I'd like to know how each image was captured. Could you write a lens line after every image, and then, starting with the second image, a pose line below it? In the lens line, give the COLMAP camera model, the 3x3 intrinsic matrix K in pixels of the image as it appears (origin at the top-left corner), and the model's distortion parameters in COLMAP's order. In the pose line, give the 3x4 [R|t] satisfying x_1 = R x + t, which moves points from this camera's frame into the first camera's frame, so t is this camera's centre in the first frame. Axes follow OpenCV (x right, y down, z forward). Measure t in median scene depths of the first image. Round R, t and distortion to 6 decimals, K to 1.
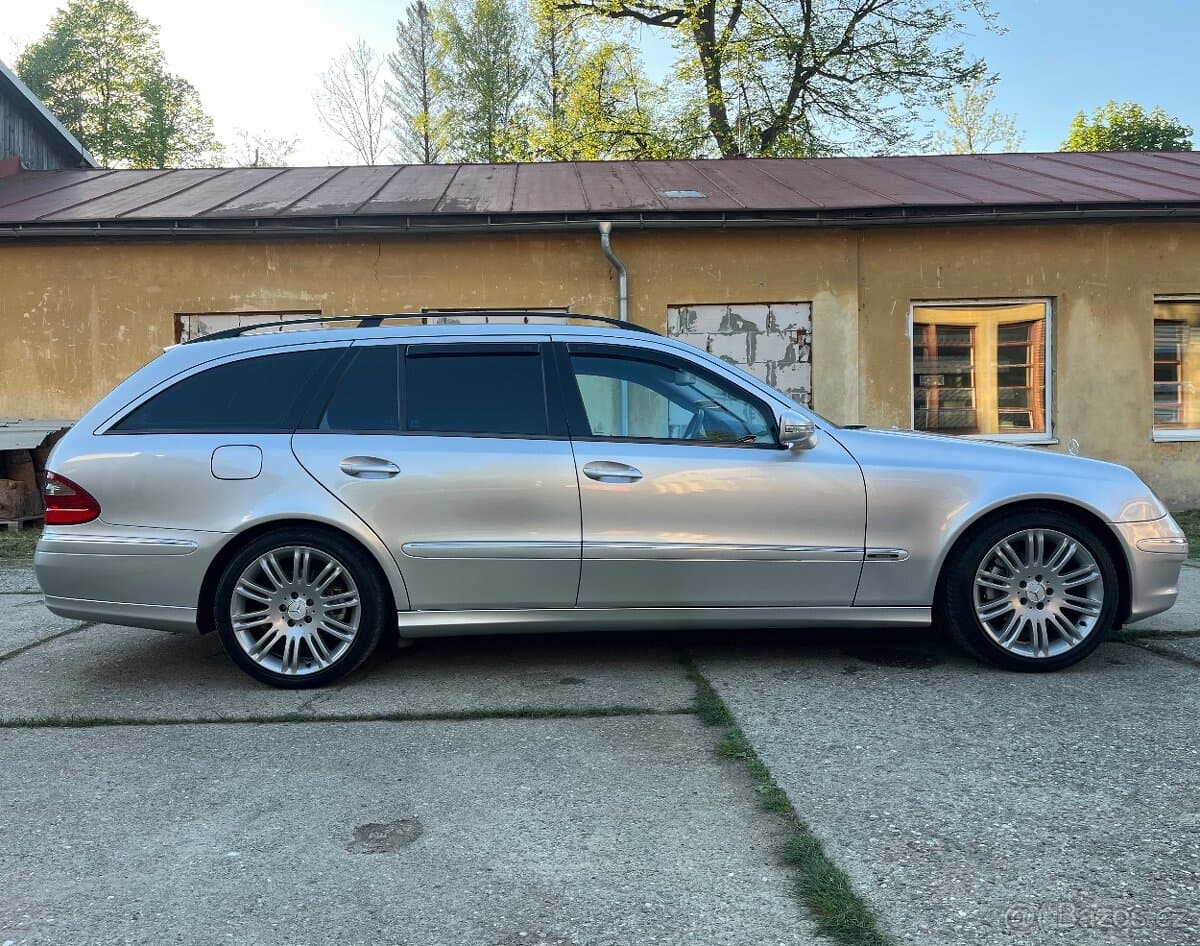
lens RADIAL K [[964.5, 0, 563.8], [0, 964.5, 469.4], [0, 0, 1]] dist [0.058548, -0.082722]
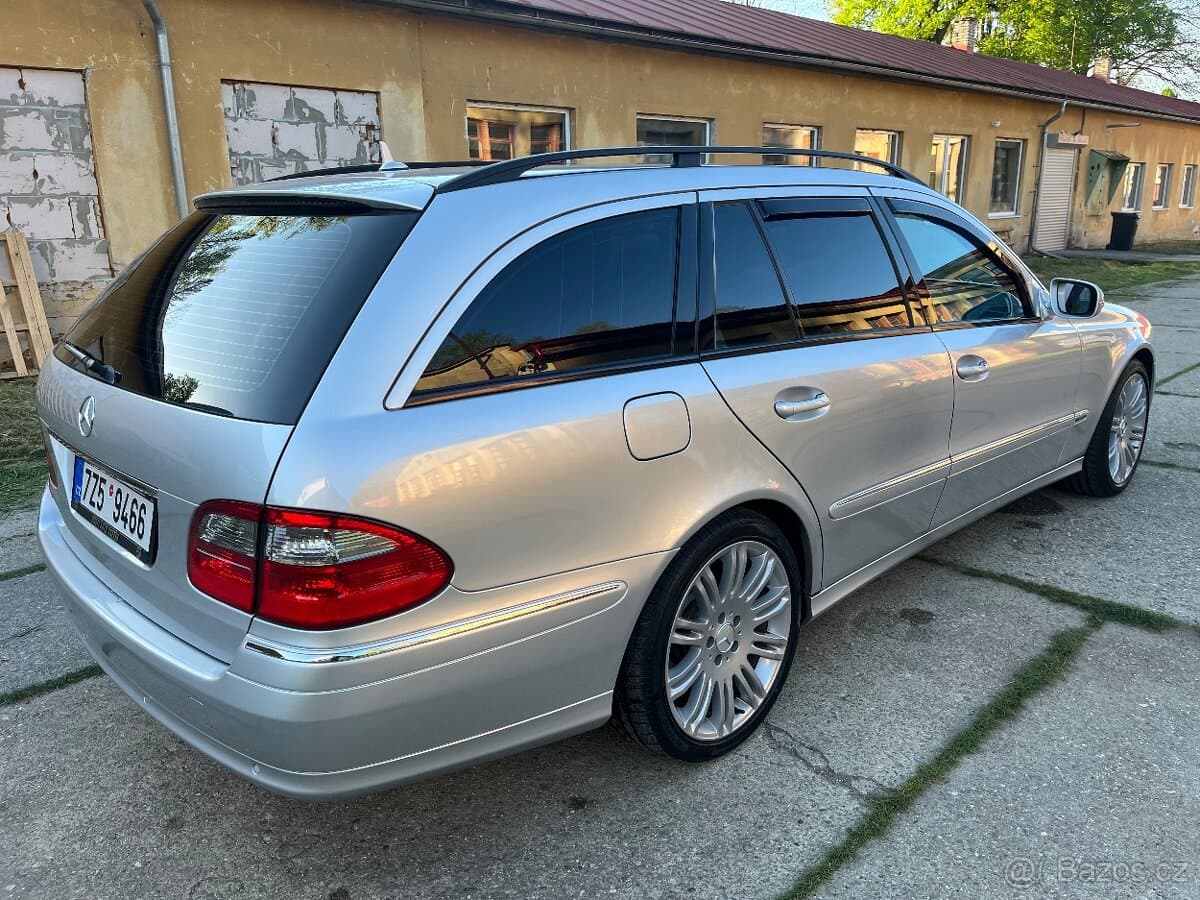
lens RADIAL K [[907.6, 0, 602.6], [0, 907.6, 450.6], [0, 0, 1]] dist [0.064246, -0.091429]
pose [[0.725058, -0.171862, 0.666899, -0.674753], [0.024352, 0.974154, 0.224566, -0.105325], [-0.688257, -0.146583, 0.710504, 0.616206]]
